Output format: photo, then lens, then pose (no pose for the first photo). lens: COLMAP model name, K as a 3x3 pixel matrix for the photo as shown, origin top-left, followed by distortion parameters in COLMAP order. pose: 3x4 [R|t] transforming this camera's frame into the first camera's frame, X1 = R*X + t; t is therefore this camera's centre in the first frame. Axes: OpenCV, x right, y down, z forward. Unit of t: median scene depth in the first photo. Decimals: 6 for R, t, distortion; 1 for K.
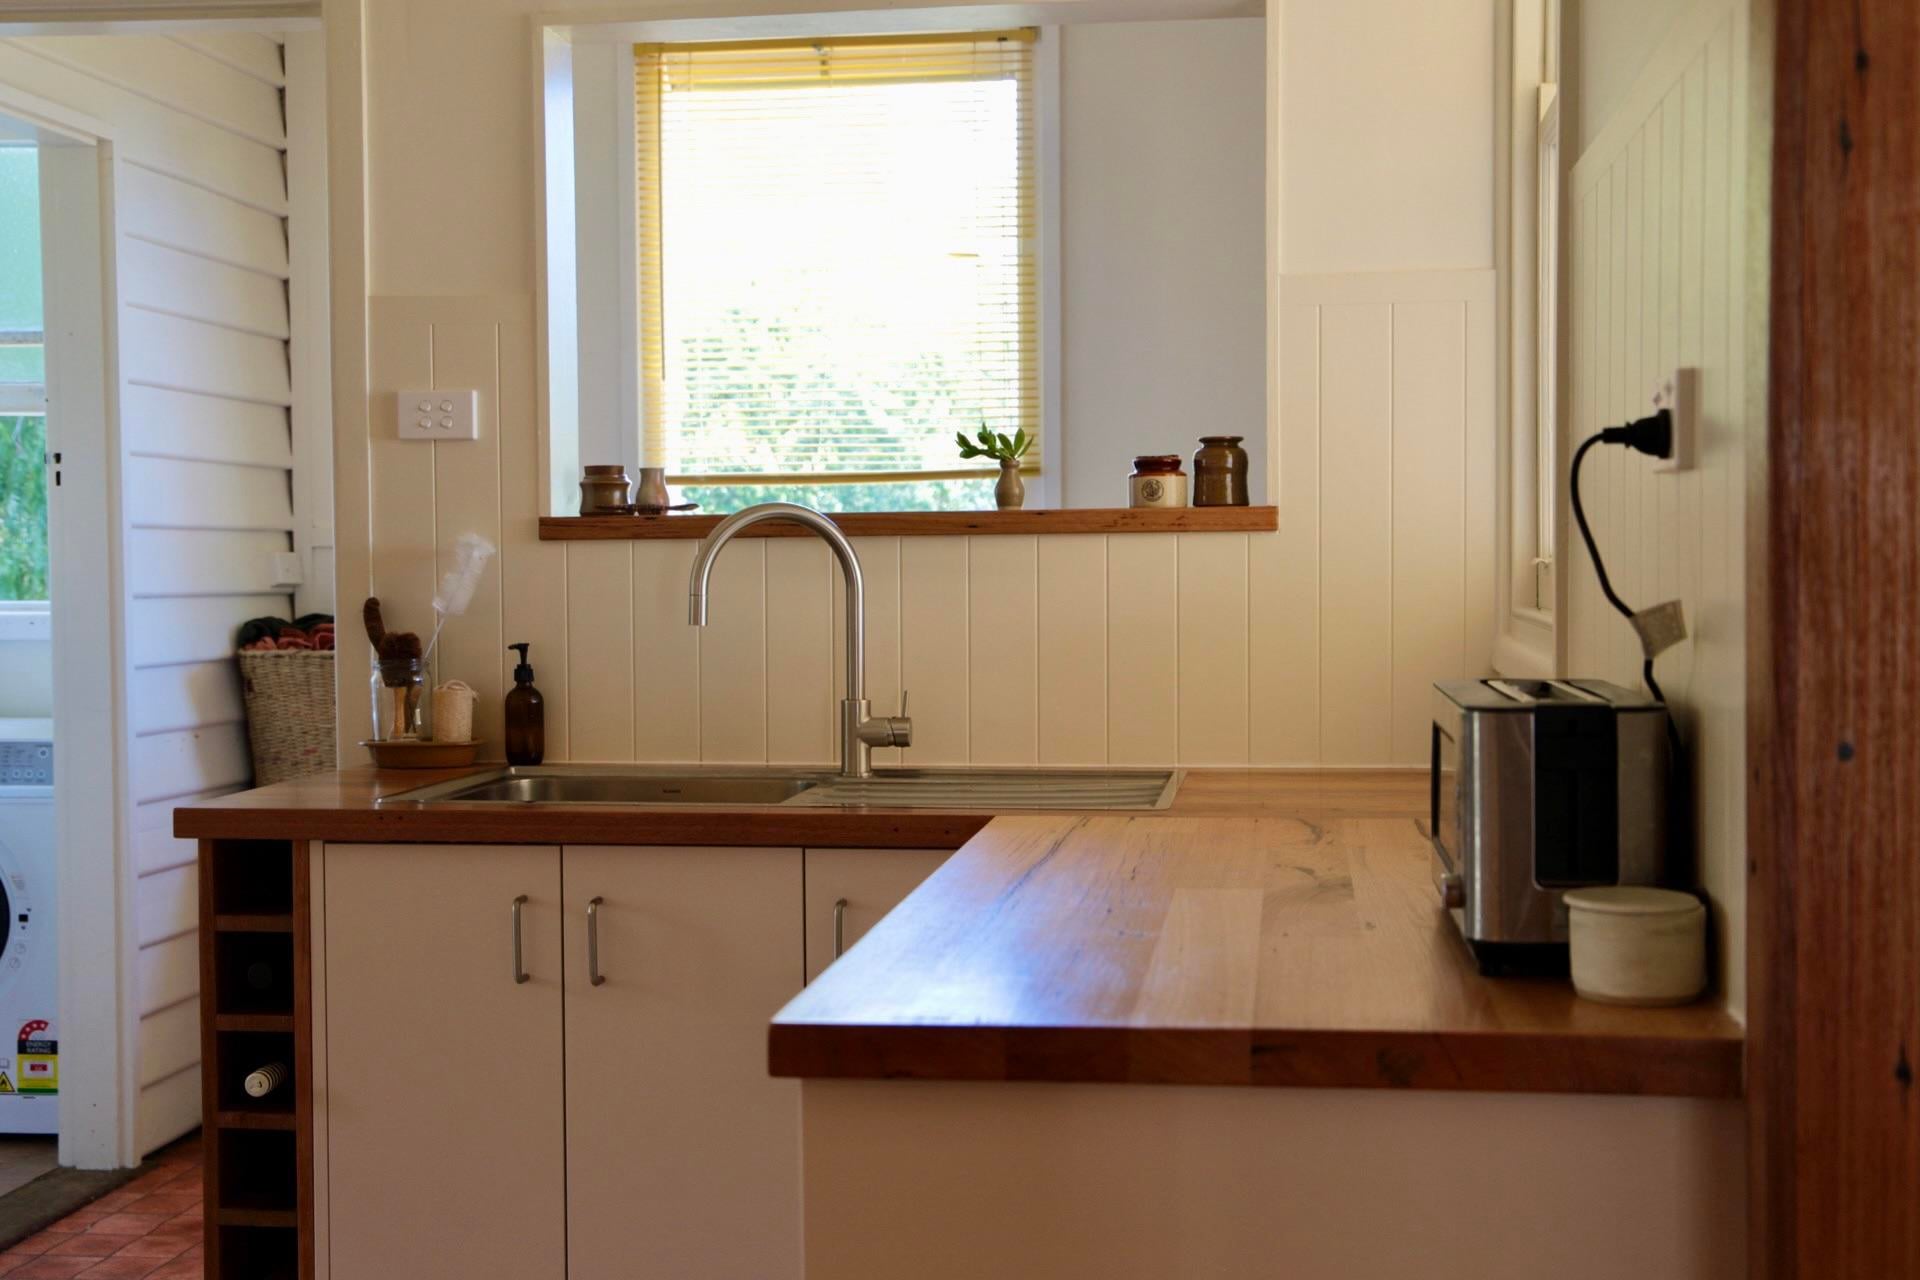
lens RADIAL K [[2257.0, 0, 960.0], [0, 2257.0, 640.0], [0, 0, 1]] dist [0.013068, 0.065354]
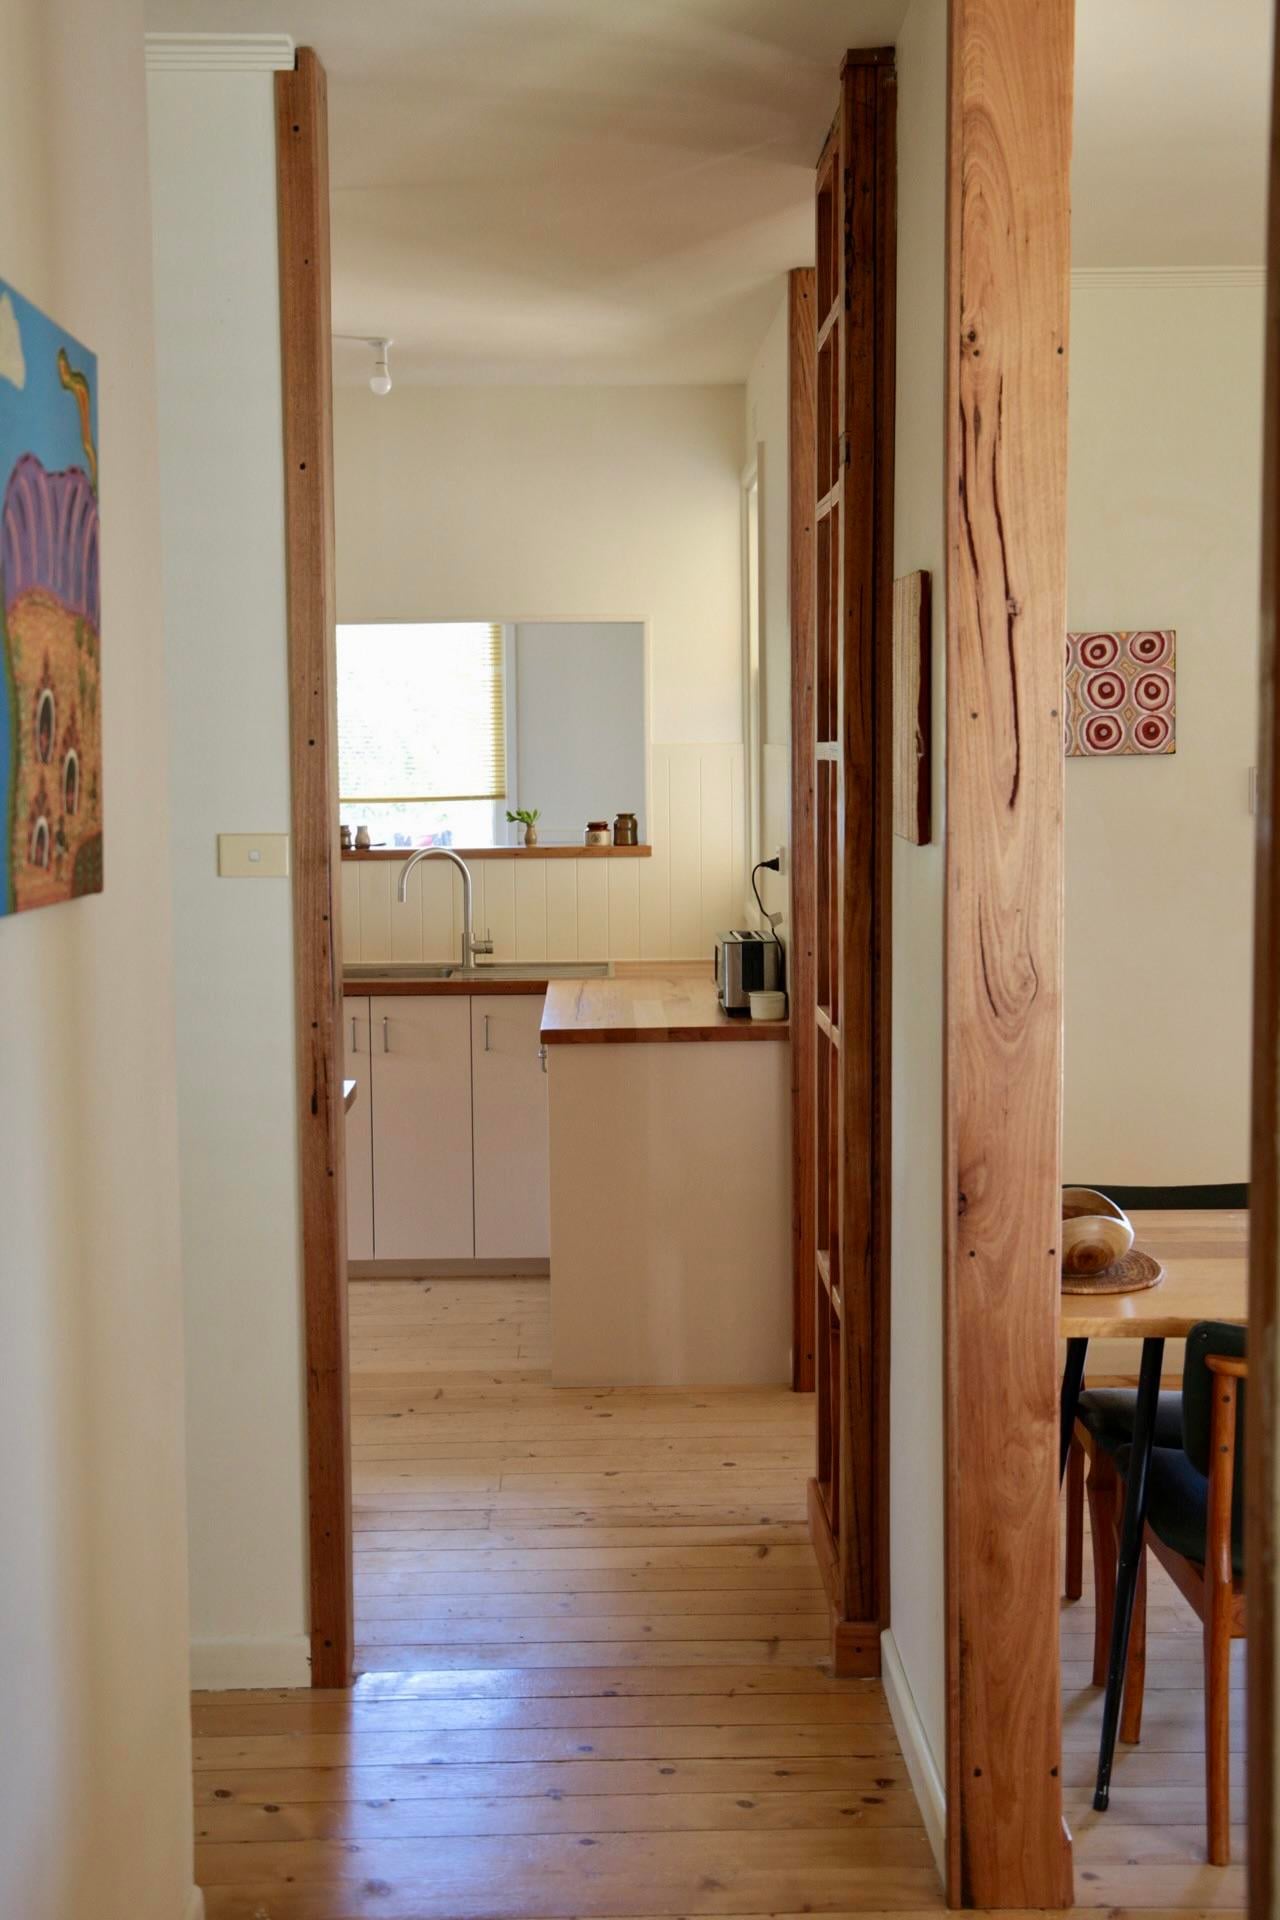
lens RADIAL K [[2257.0, 0, 640.0], [0, 2257.0, 960.0], [0, 0, 1]] dist [0.013068, 0.065354]
pose [[0.986193, -0.015545, 0.164867, -0.238814], [0.006488, 0.998447, 0.055331, -0.067632], [-0.165471, -0.053497, 0.984763, -1.202853]]
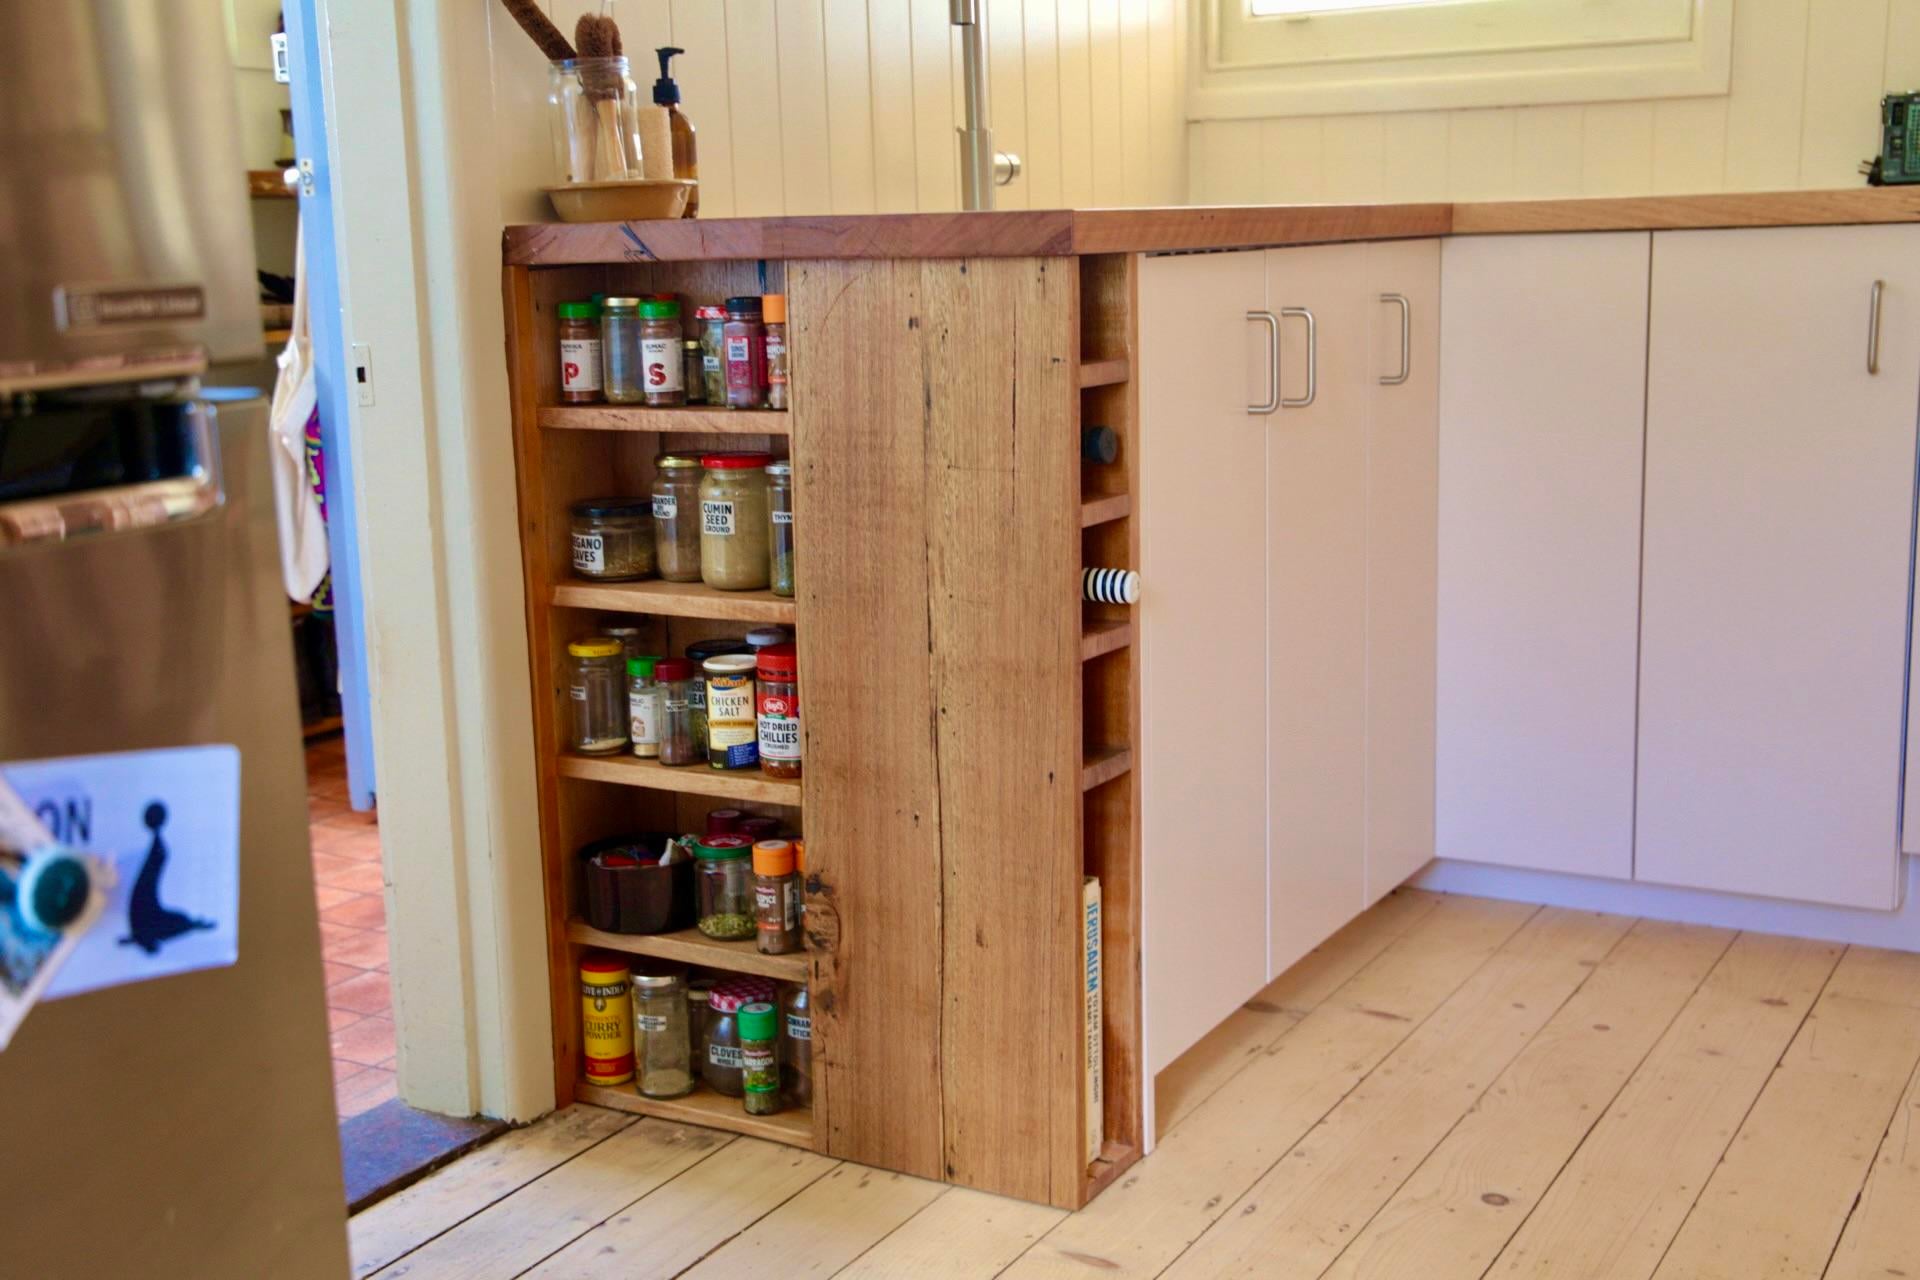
lens RADIAL K [[2257.0, 0, 960.0], [0, 2257.0, 640.0], [0, 0, 1]] dist [0.013068, 0.065354]
pose [[0.381127, -0.168348, 0.909066, -0.845203], [0.050022, 0.985596, 0.161548, 0.075569], [-0.923168, -0.016097, 0.384058, 0.640414]]
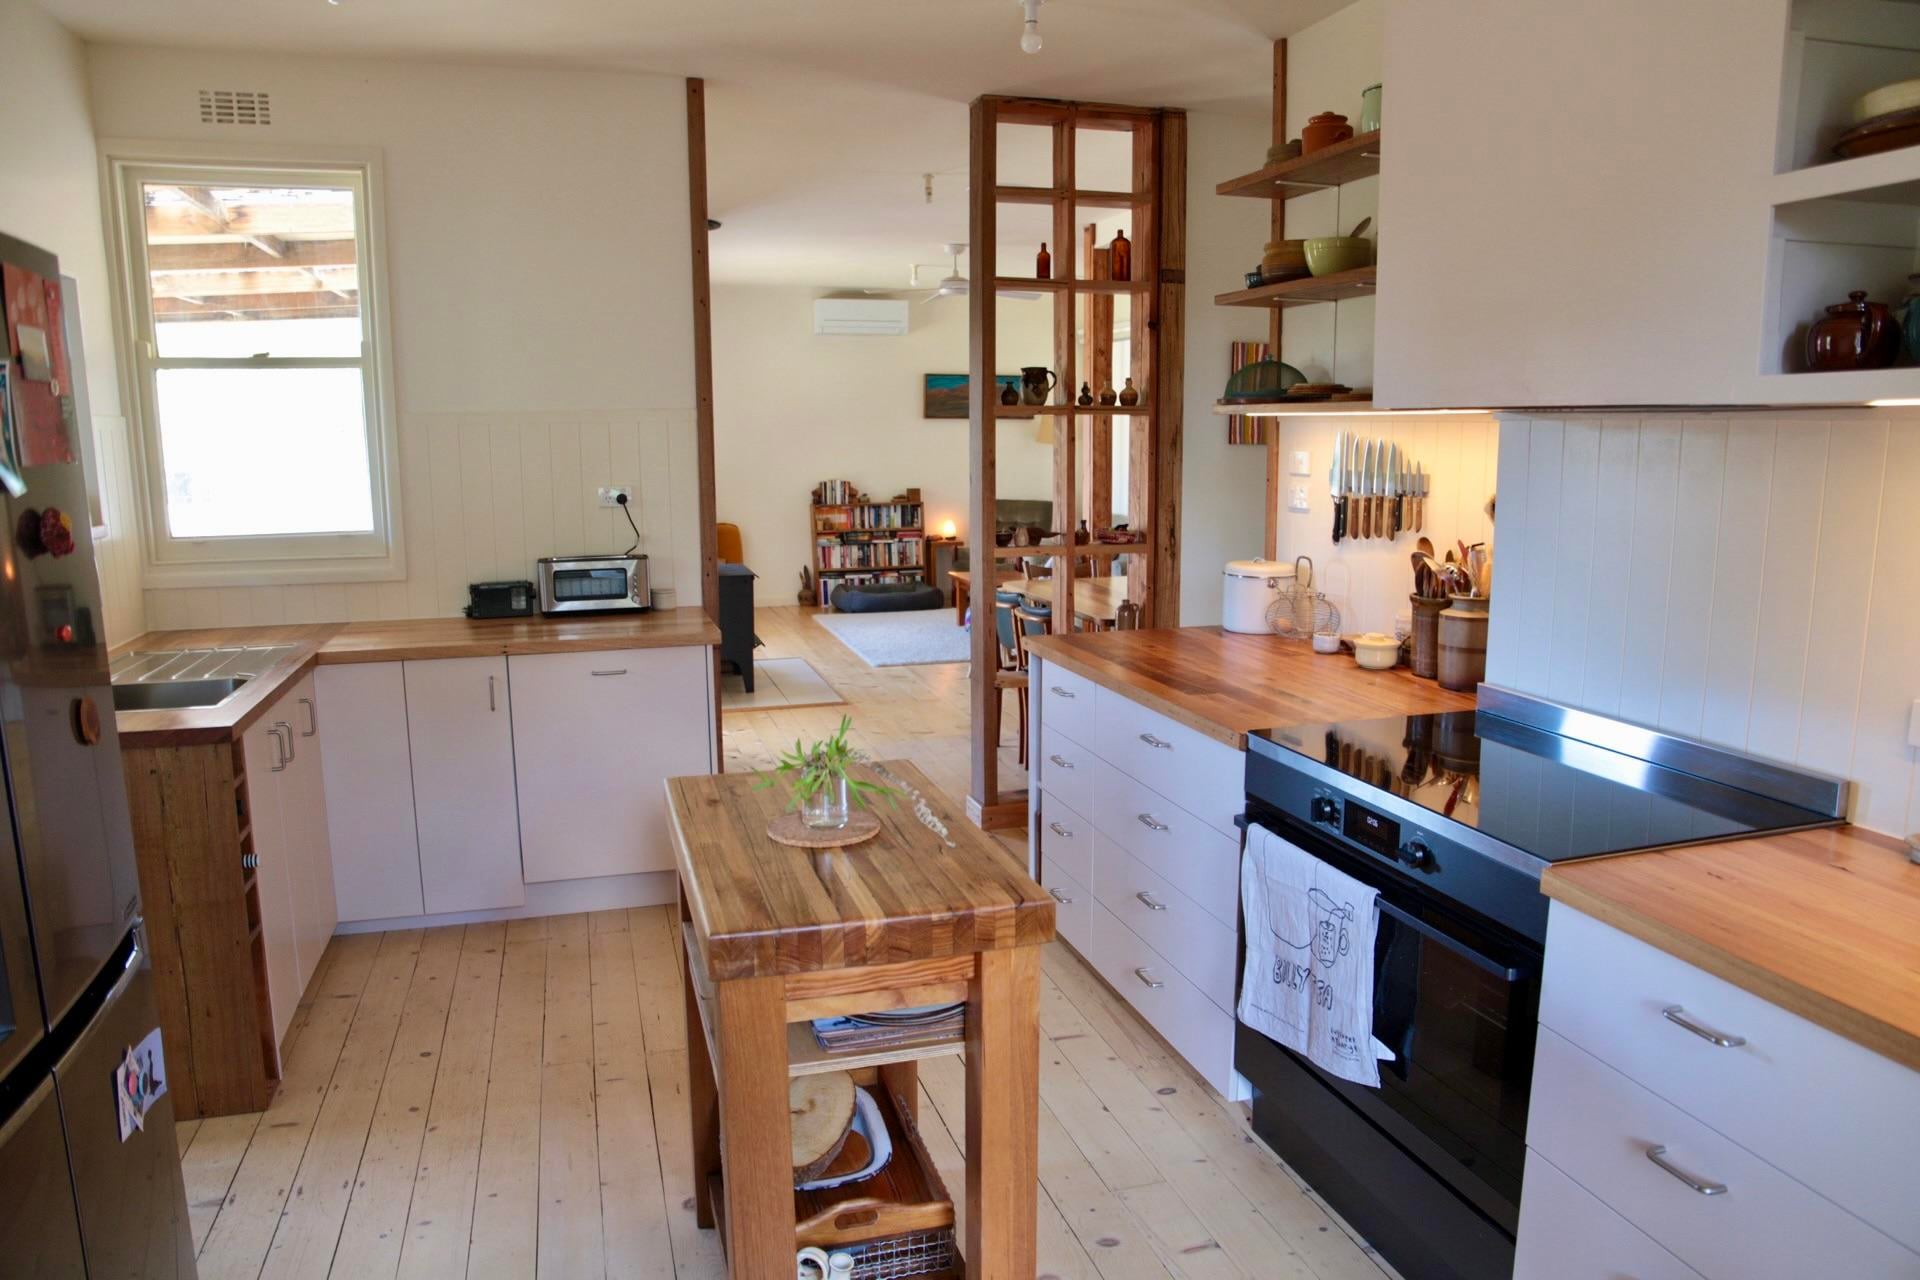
lens RADIAL K [[1364.4, 0, 960.0], [0, 1364.4, 640.0], [0, 0, 1]] dist [-0.160157, 0.132073]
pose [[-0.408314, -0.142947, 0.901580, -1.253736], [0.038959, 0.984034, 0.173664, -0.124268], [-0.912010, 0.106034, -0.396226, 0.737150]]
